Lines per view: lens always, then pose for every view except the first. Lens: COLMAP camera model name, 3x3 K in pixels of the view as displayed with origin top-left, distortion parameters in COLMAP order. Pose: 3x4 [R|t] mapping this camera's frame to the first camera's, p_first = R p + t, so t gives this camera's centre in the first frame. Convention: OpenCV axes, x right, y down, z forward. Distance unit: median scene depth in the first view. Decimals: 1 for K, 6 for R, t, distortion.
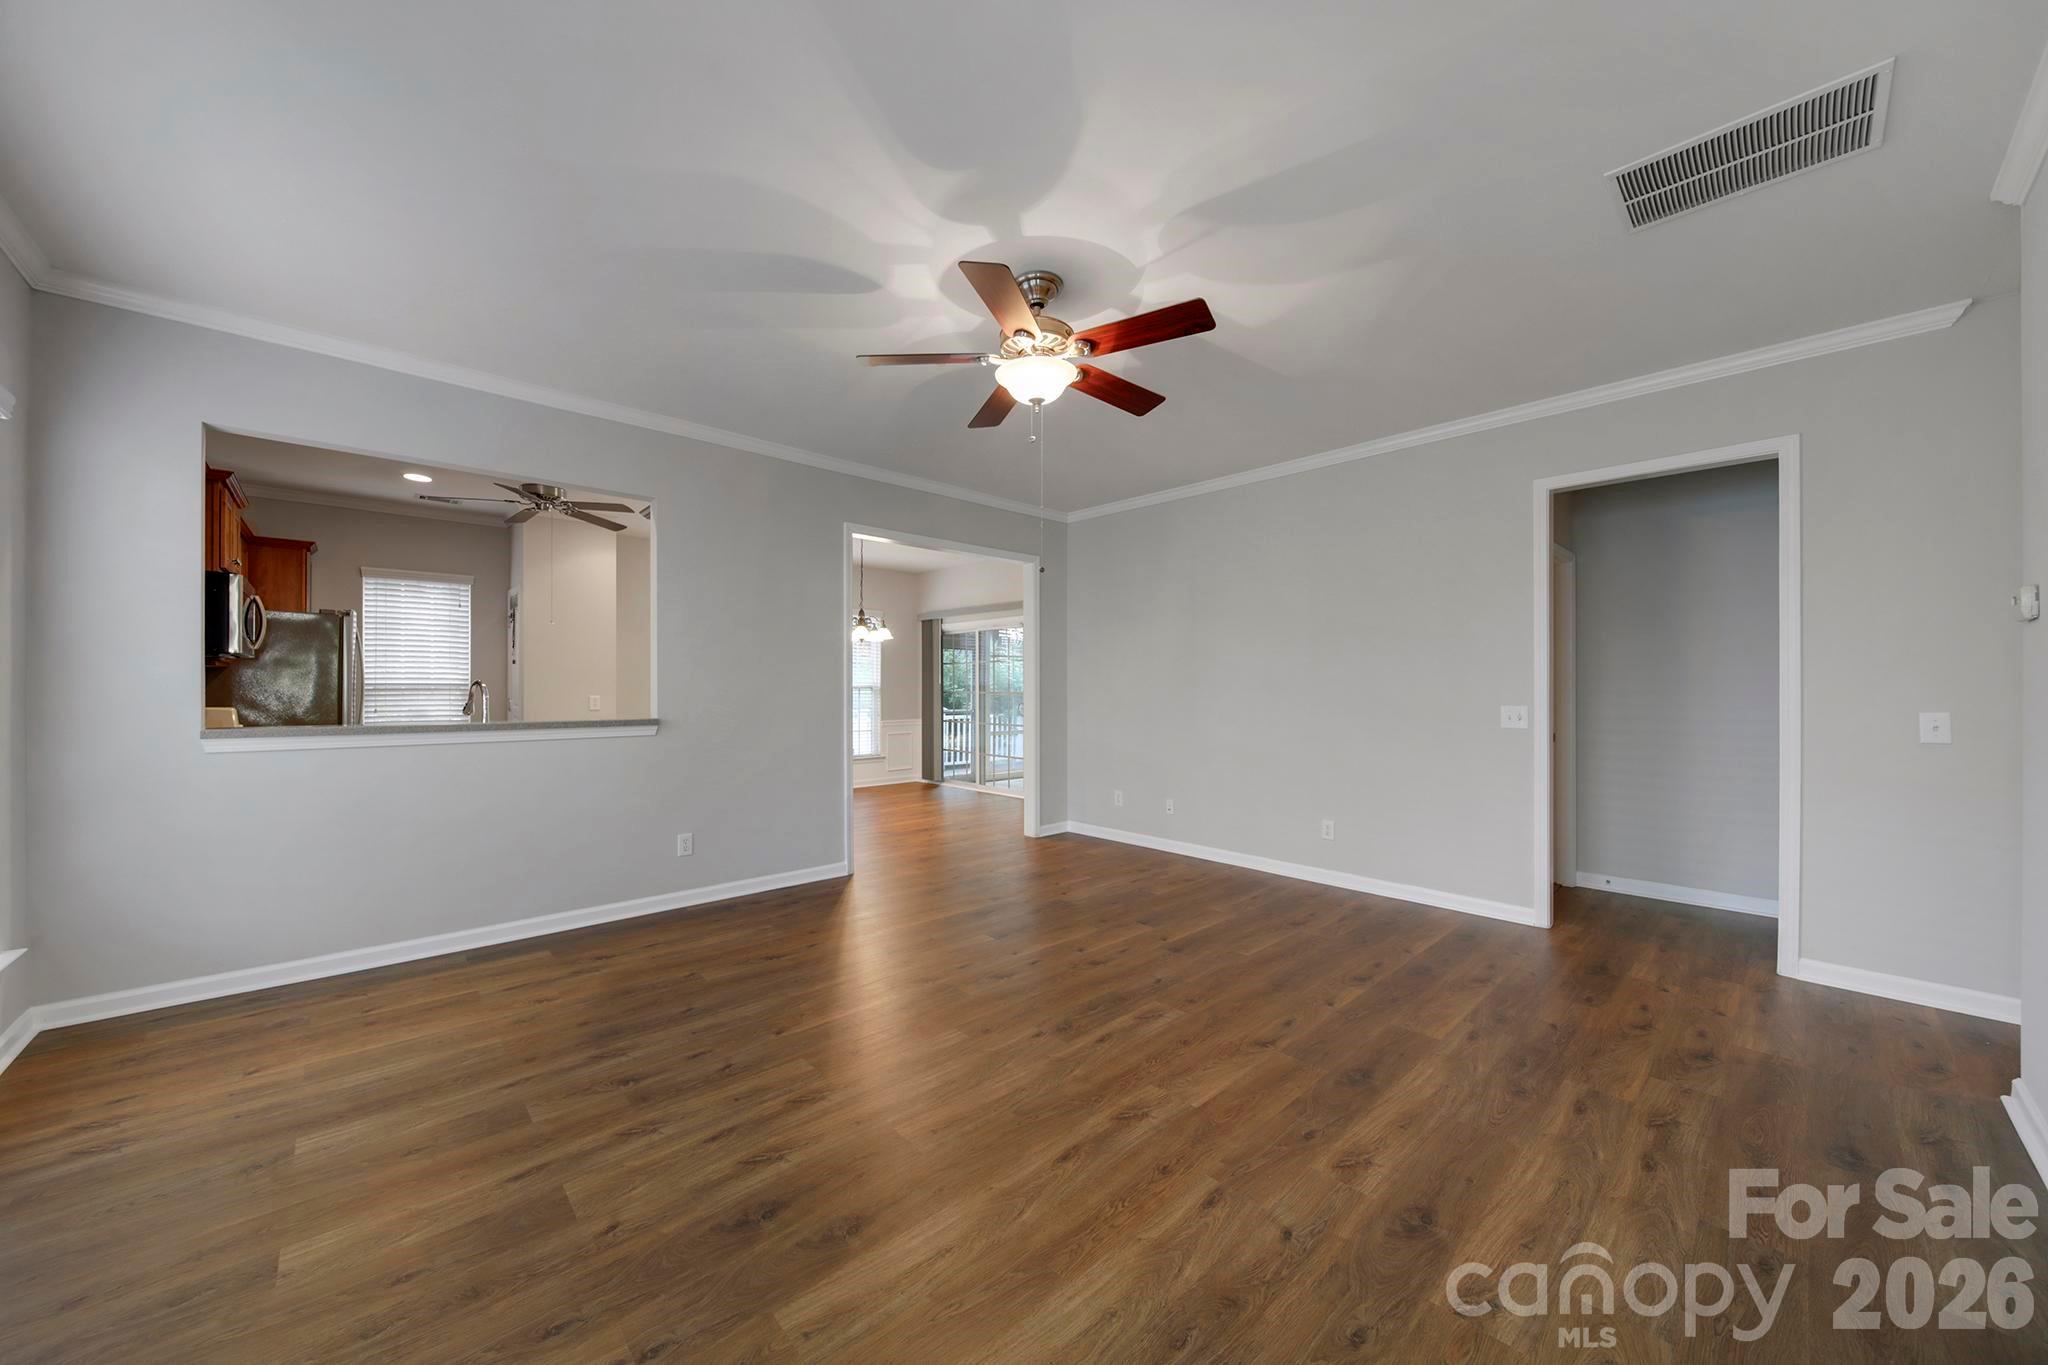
lens RADIAL K [[722.3, 0, 1023.7], [0, 722.3, 692.3], [0, 0, 1]] dist [-0.000264, -0.001587]
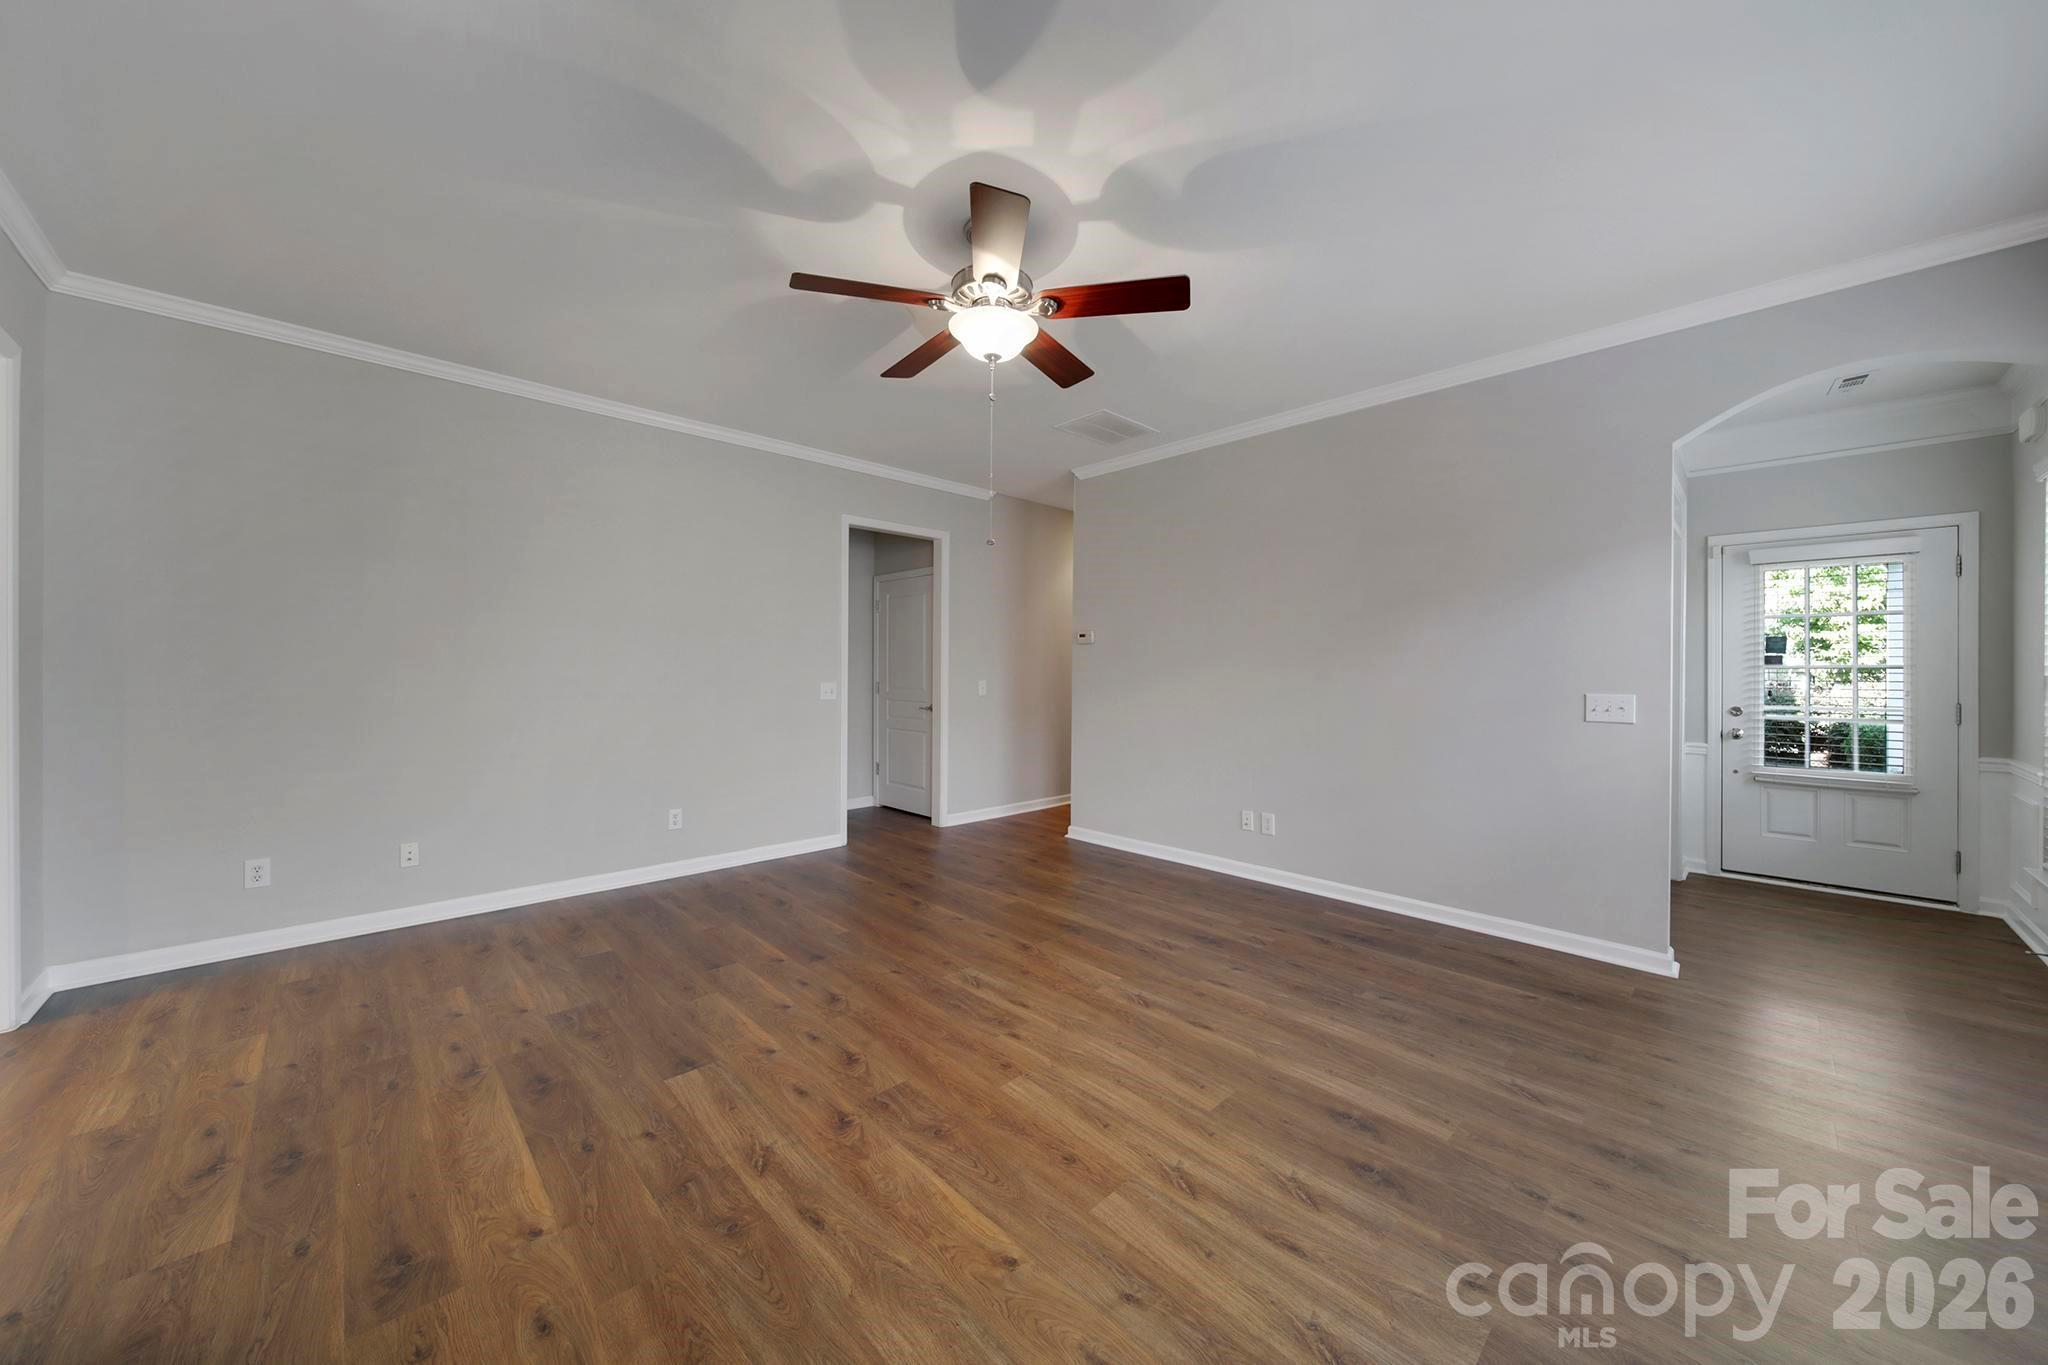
lens RADIAL K [[722.3, 0, 1018.5], [0, 722.3, 673.5], [0, 0, 1]] dist [-0.000264, -0.001587]
pose [[-0.018953, -0.005481, 0.999805, -1.059142], [0.001697, 0.999983, 0.005514, -0.006587], [-0.999819, 0.001801, -0.018944, 1.158757]]
